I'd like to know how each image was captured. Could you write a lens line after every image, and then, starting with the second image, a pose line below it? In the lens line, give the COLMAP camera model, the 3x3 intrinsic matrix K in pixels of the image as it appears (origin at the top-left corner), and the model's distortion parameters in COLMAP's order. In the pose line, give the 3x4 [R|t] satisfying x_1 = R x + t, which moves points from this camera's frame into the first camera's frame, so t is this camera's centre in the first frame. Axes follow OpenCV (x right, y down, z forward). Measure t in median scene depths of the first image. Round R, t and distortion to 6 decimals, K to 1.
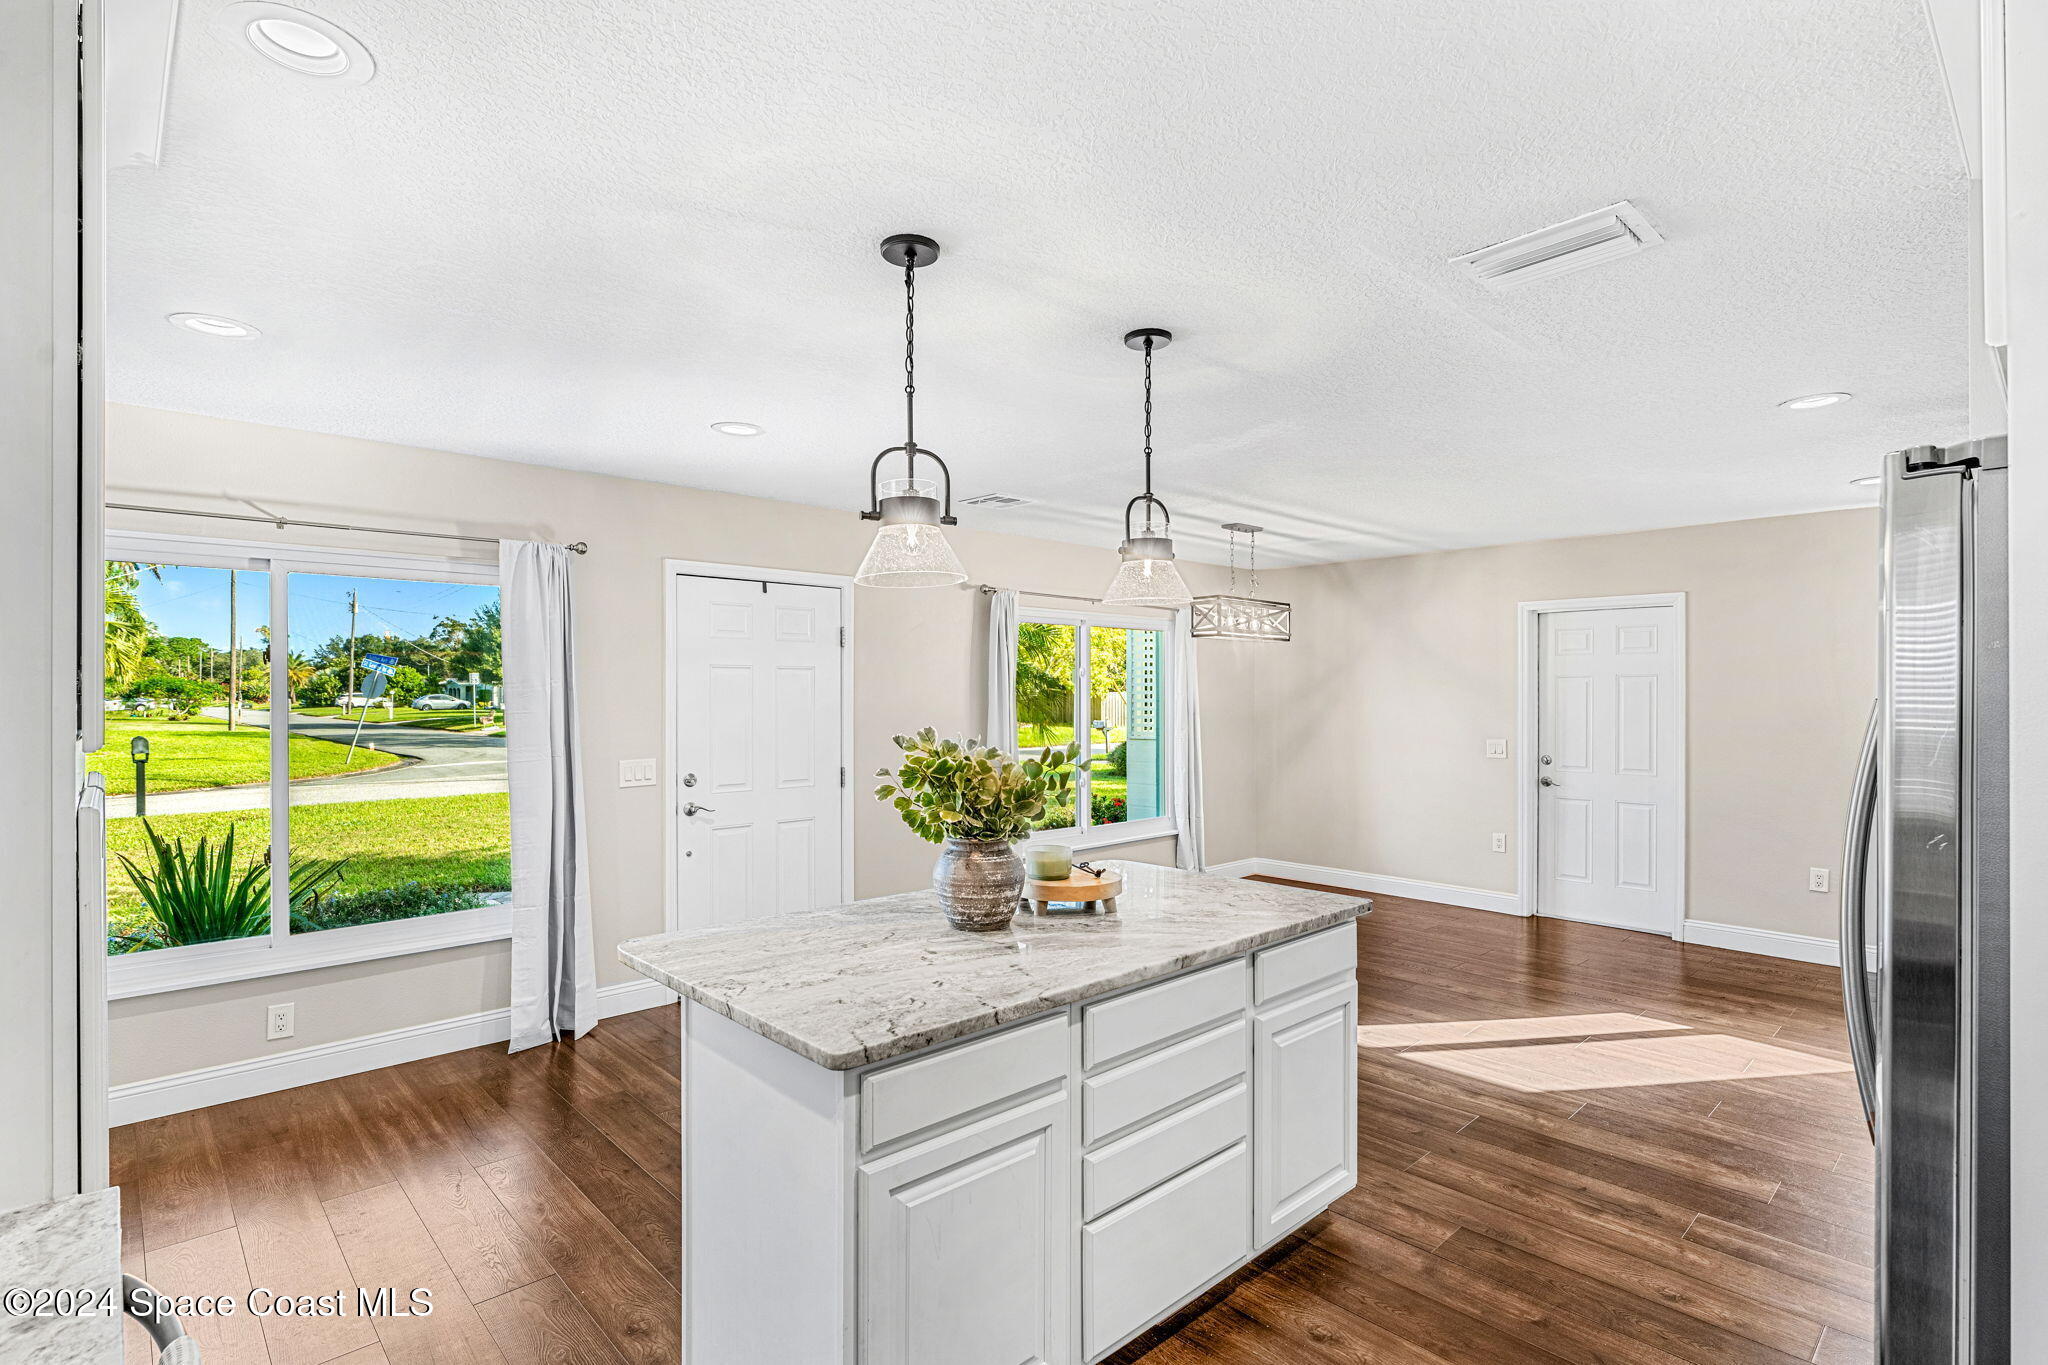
lens RADIAL K [[976.1, 0, 1028.4], [0, 976.1, 698.4], [0, 0, 1]] dist [0.004055, 0.000032]
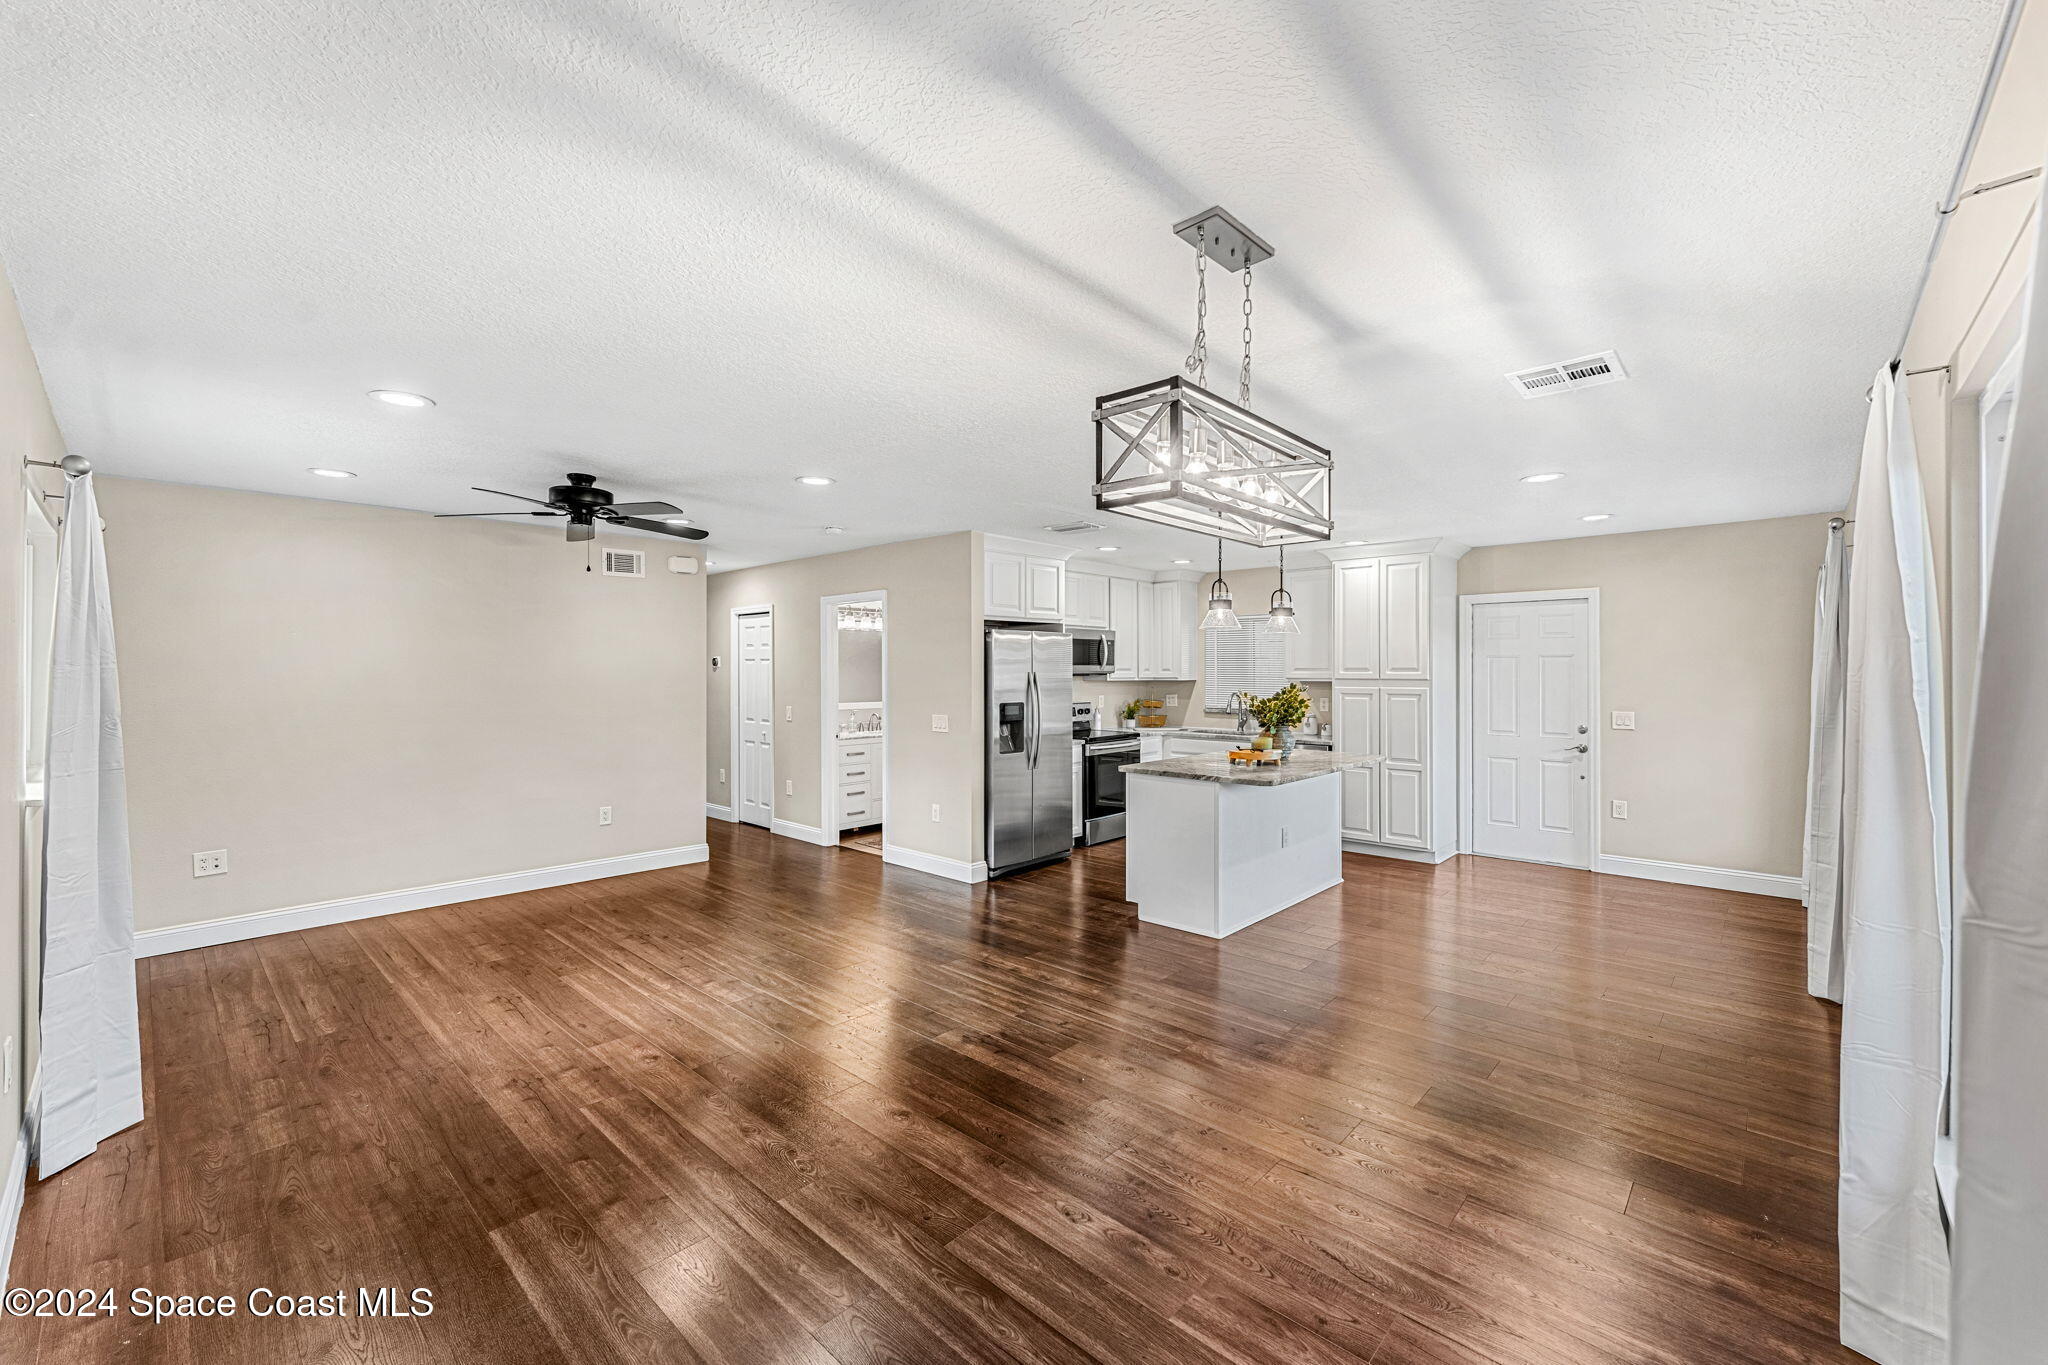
lens RADIAL K [[820.7, 0, 1008.5], [0, 820.7, 679.6], [0, 0, 1]] dist [0.000694, -0.000576]
pose [[-0.998991, 0.002720, -0.044819, 0.694539], [0.002141, 0.999914, 0.012948, -0.009070], [0.044851, 0.012839, -0.998911, 2.875913]]
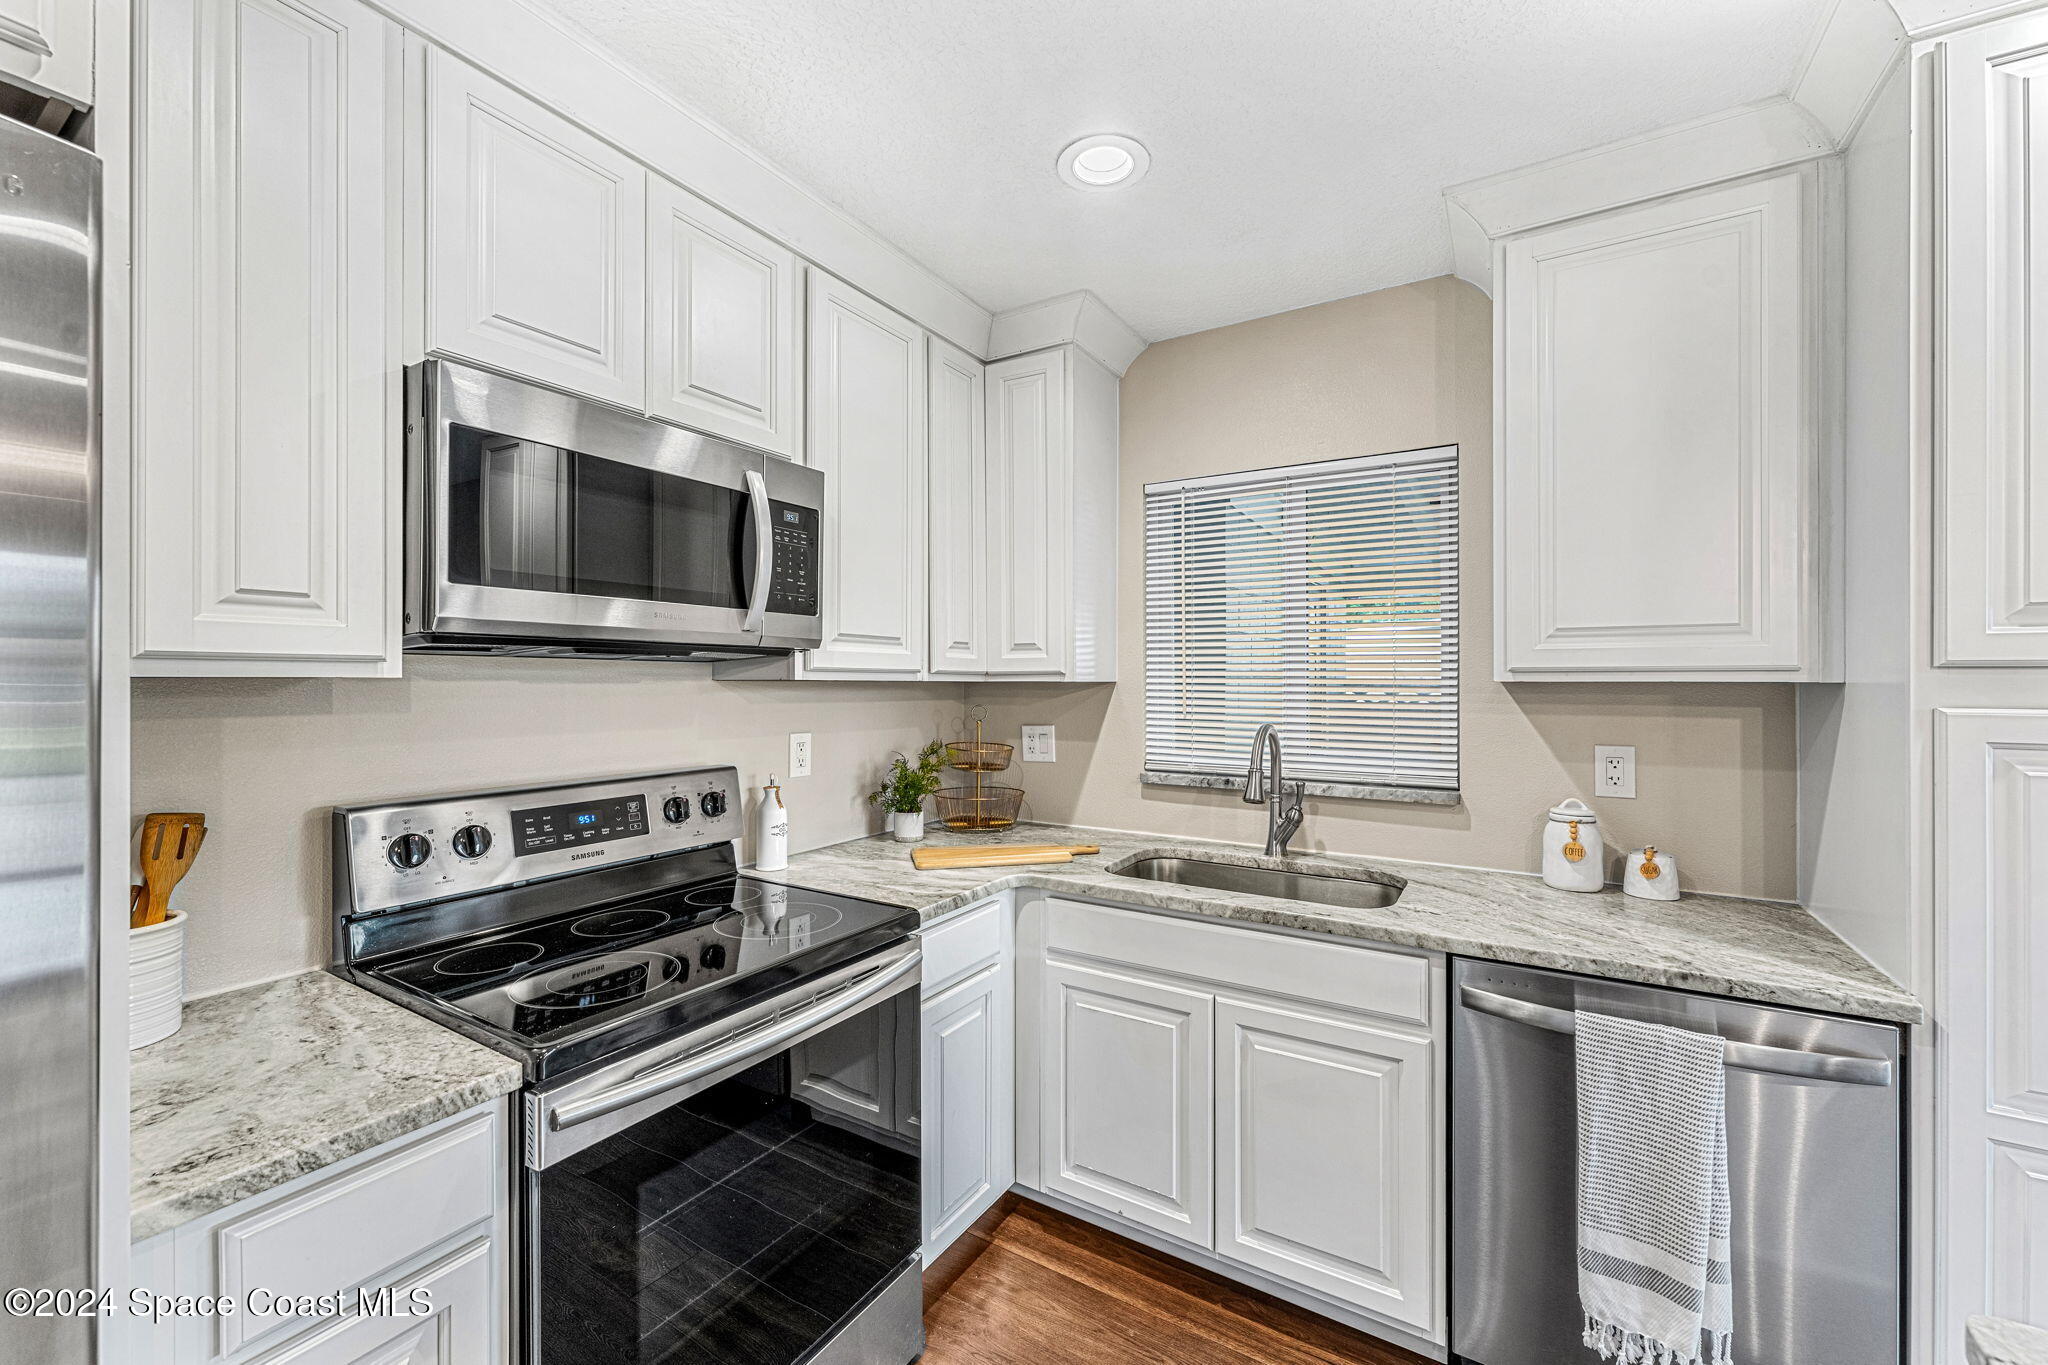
lens RADIAL K [[820.7, 0, 1022.3], [0, 820.7, 678.5], [0, 0, 1]] dist [0.000694, -0.000576]
pose [[-0.966014, -0.001730, -0.258483, 0.210991], [-0.001930, 0.999998, 0.000520, 0.031283], [0.258481, 0.001002, -0.966016, 0.737632]]
